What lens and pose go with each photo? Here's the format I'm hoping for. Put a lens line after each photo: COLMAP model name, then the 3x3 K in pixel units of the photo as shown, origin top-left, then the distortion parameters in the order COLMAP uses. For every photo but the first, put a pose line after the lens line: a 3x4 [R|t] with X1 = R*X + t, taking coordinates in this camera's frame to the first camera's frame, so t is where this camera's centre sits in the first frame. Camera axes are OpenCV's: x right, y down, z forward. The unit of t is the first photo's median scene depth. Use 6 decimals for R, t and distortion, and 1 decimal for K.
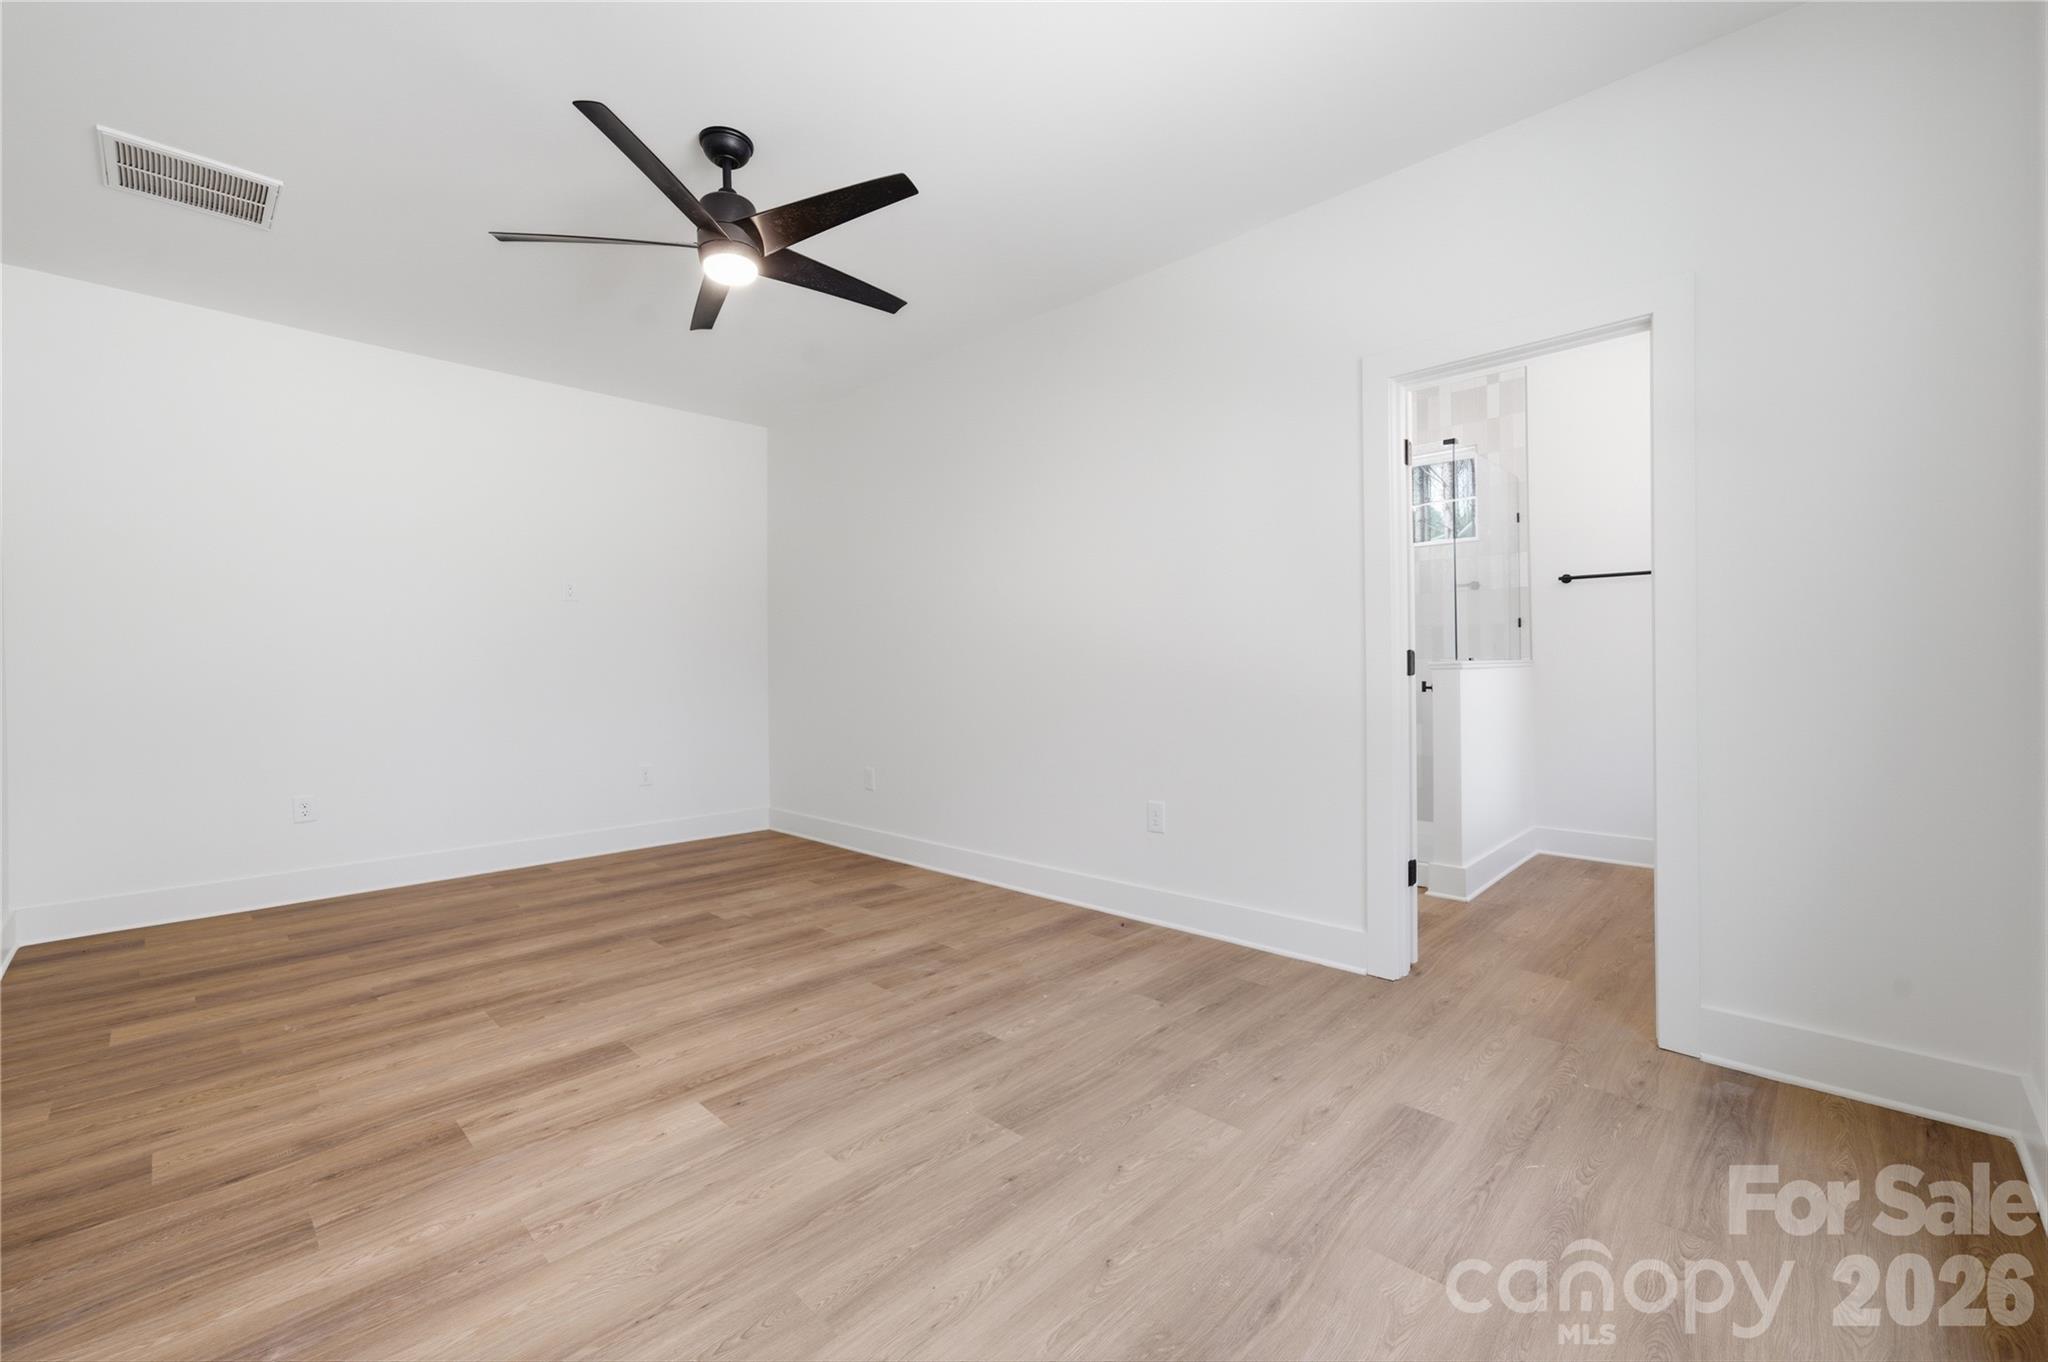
lens RADIAL K [[827.2, 0, 1027.1], [0, 827.2, 667.8], [0, 0, 1]] dist [0.000439, 0.002420]
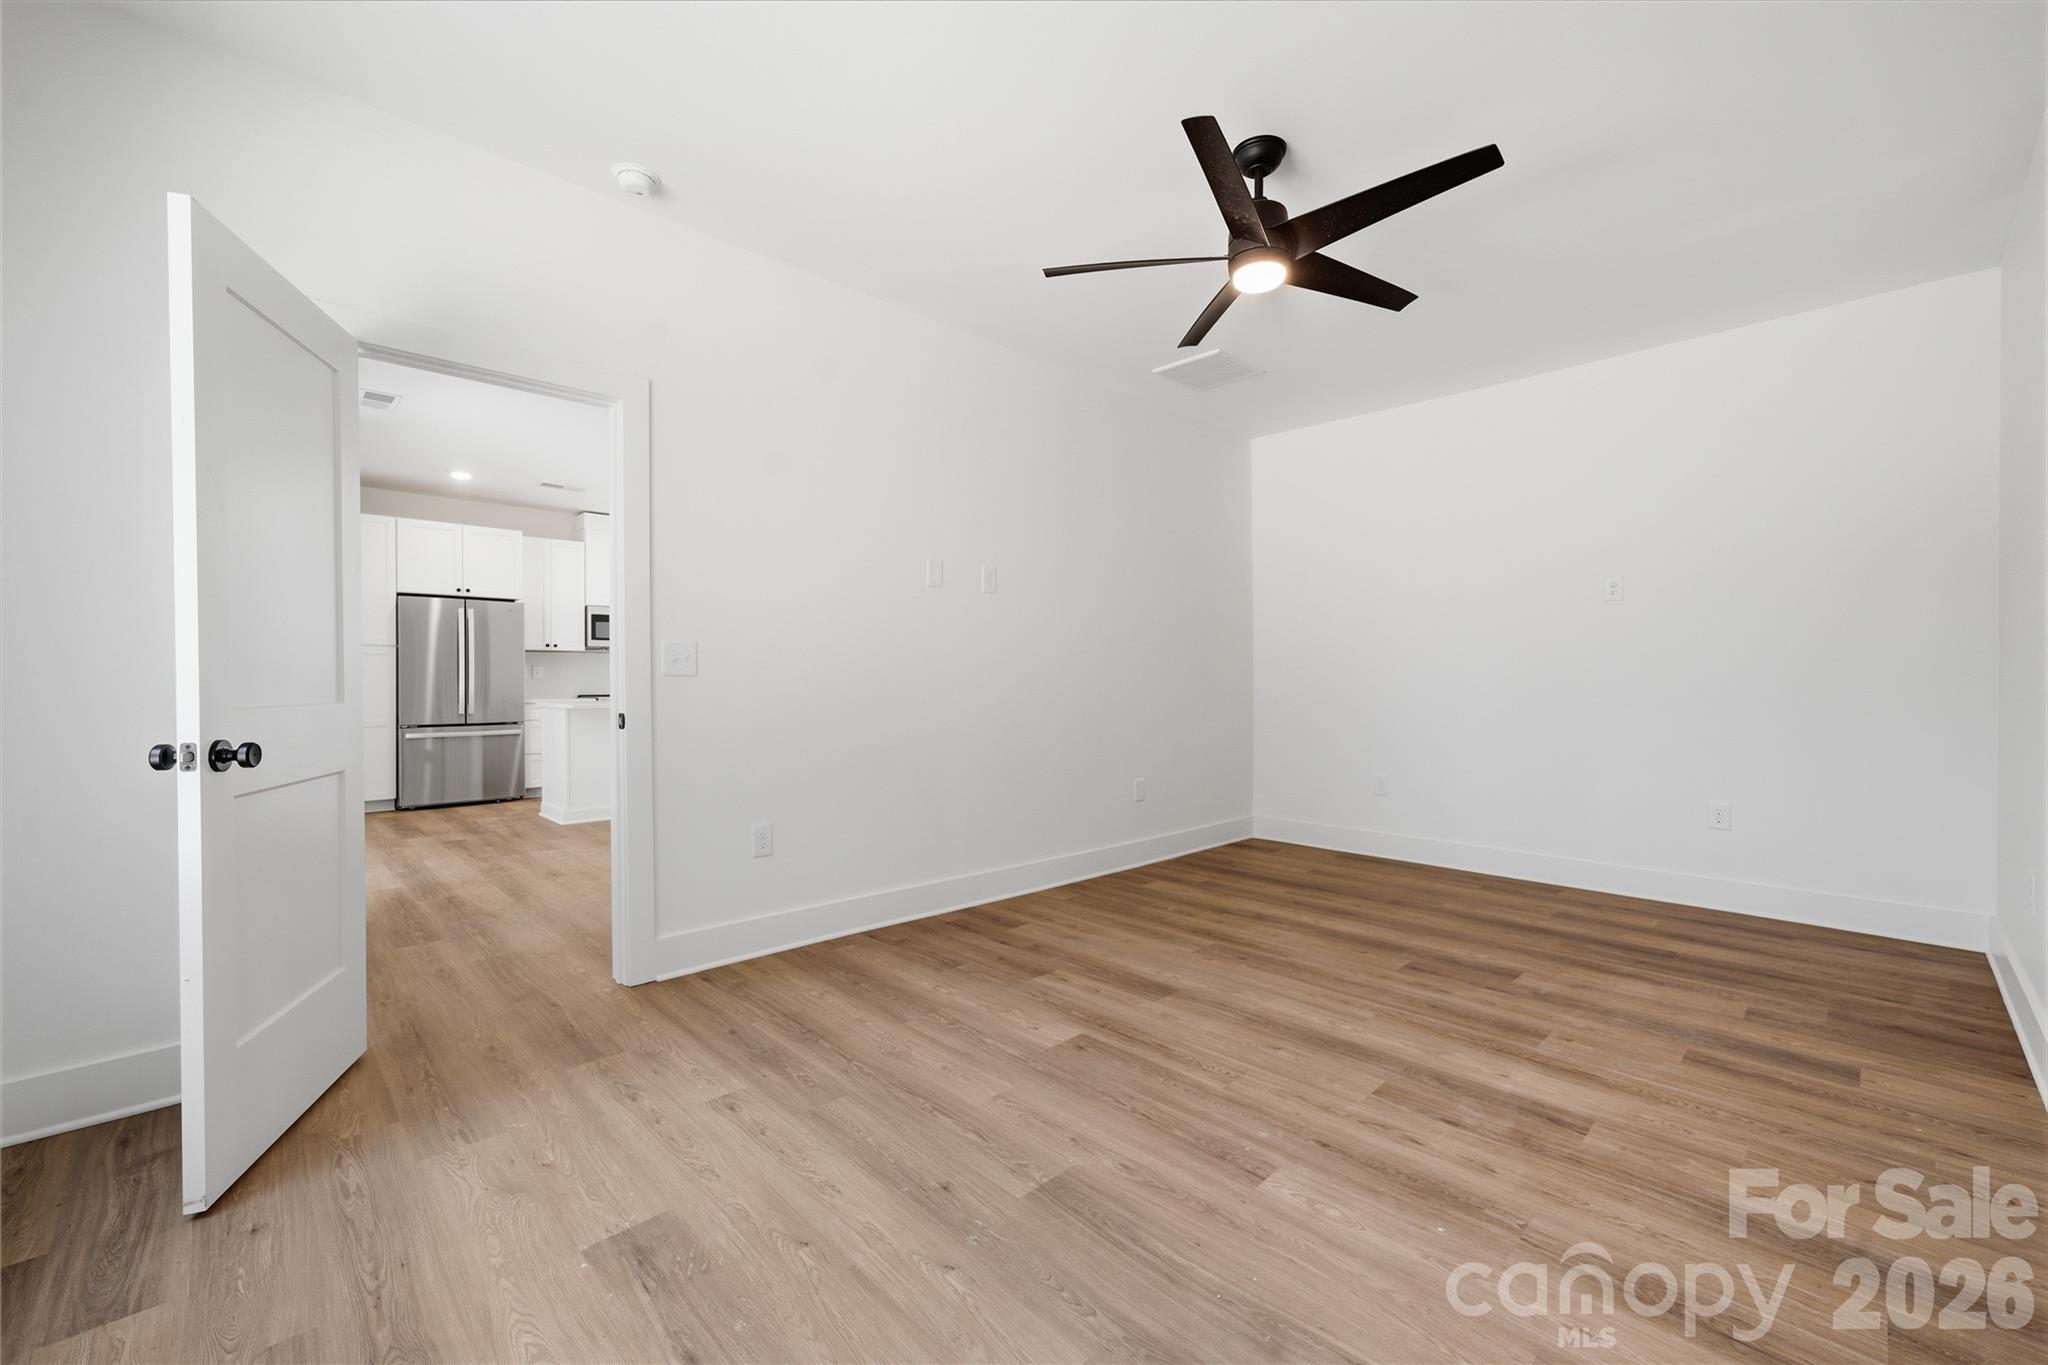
lens RADIAL K [[827.2, 0, 1018.6], [0, 827.2, 676.2], [0, 0, 1]] dist [0.000439, 0.002420]
pose [[-0.033037, 0.000581, -0.999454, 0.590724], [0.003368, 0.999994, 0.000470, -0.001157], [0.999448, -0.003351, -0.033039, 0.678191]]
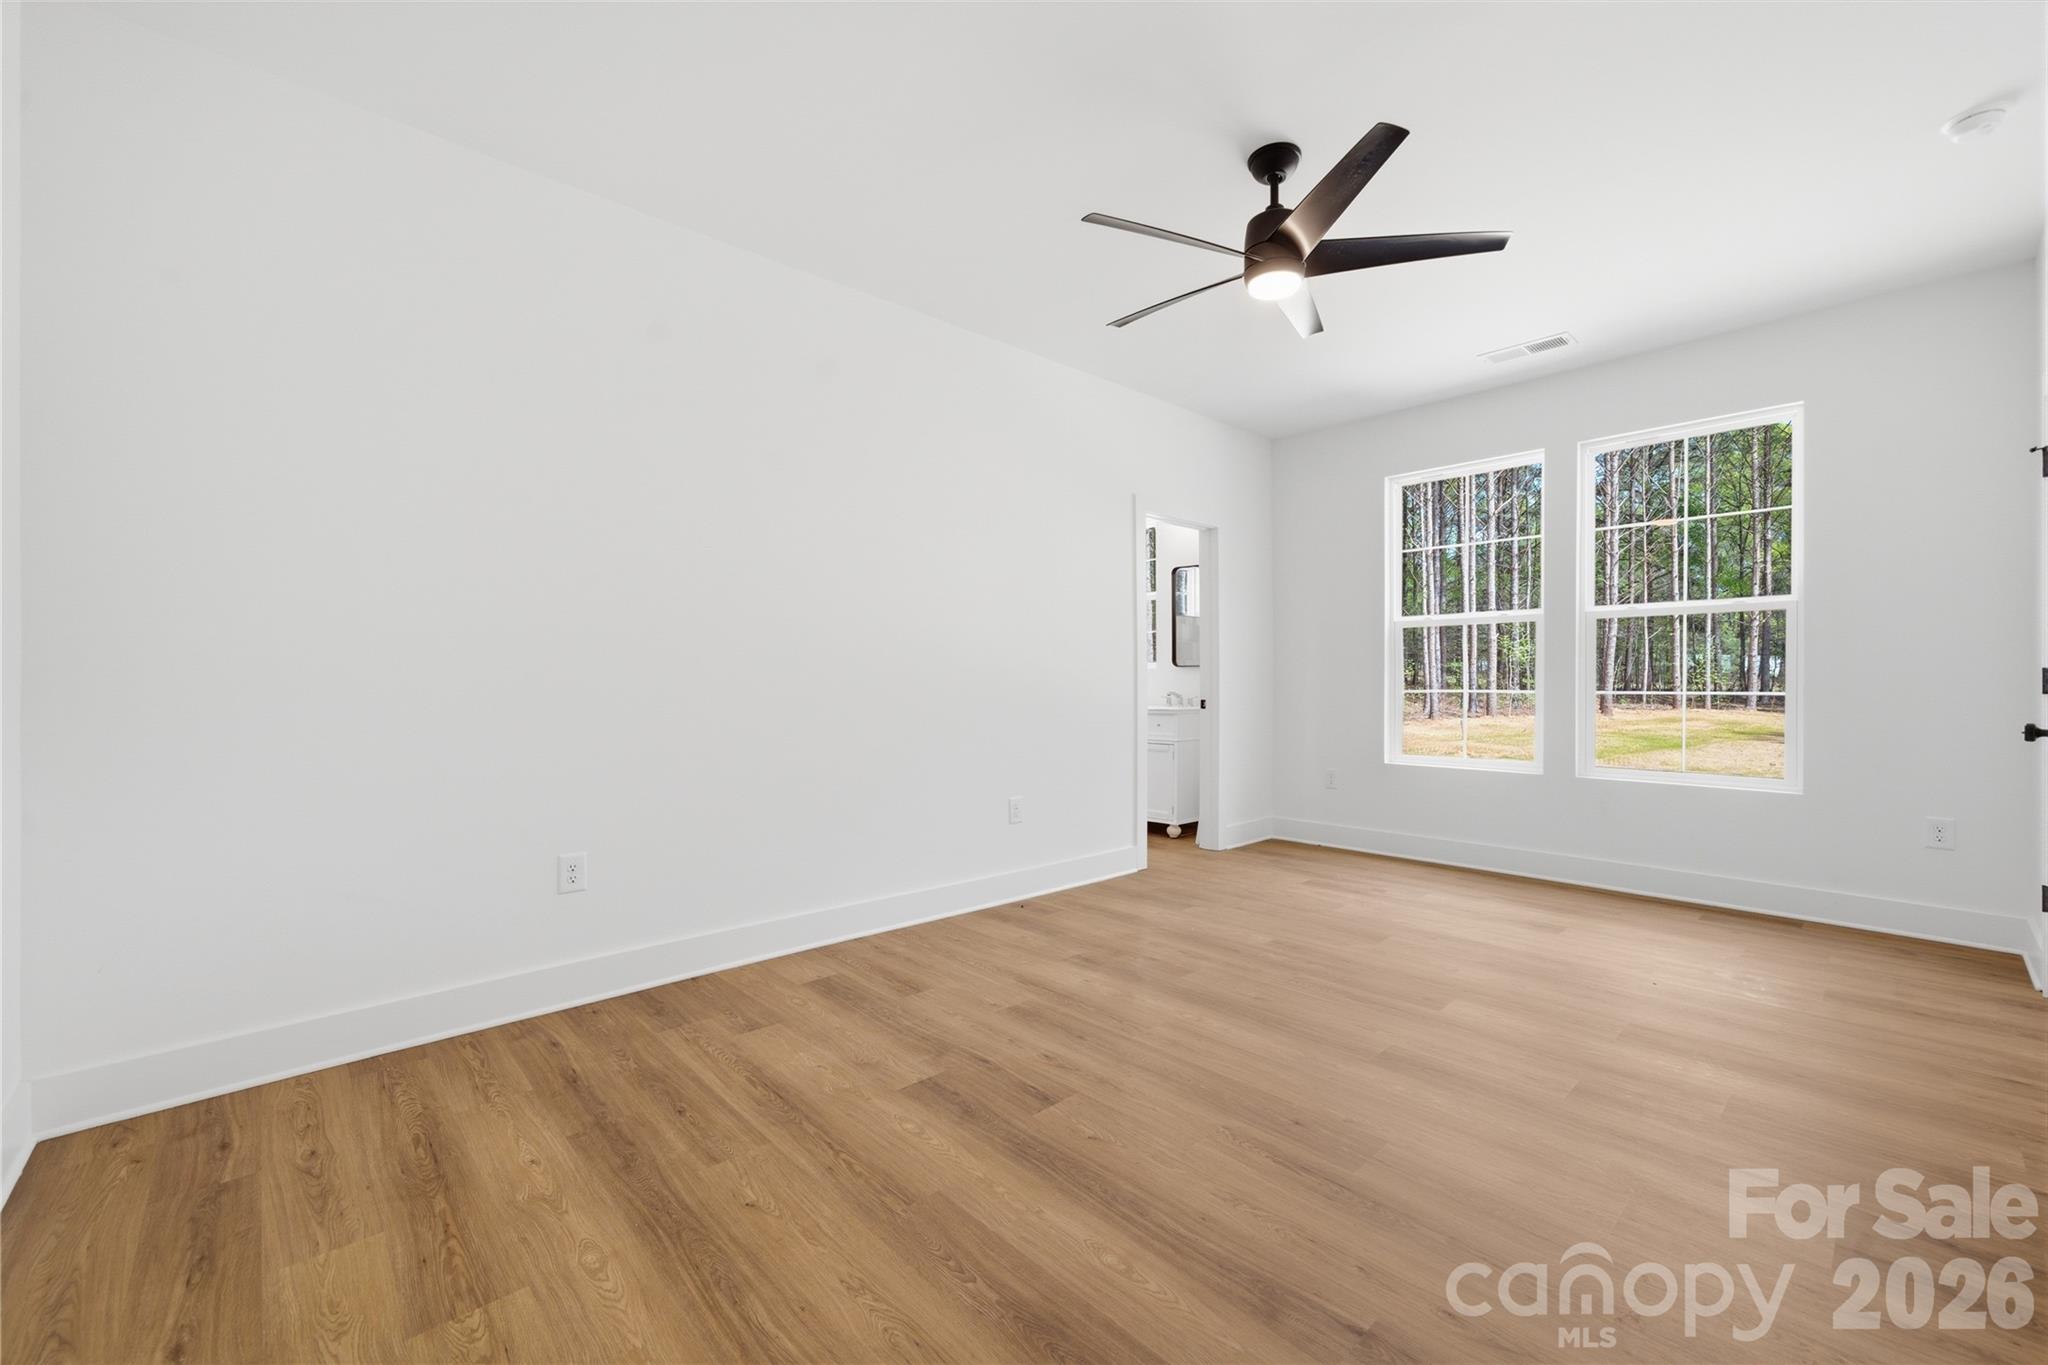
lens RADIAL K [[827.2, 0, 990.9], [0, 827.2, 701.7], [0, 0, 1]] dist [0.000439, 0.002420]
pose [[0.084777, -0.012316, 0.996324, -1.250654], [-0.000590, 0.999923, 0.012411, 0.014545], [-0.996400, -0.001640, 0.084763, 1.142885]]
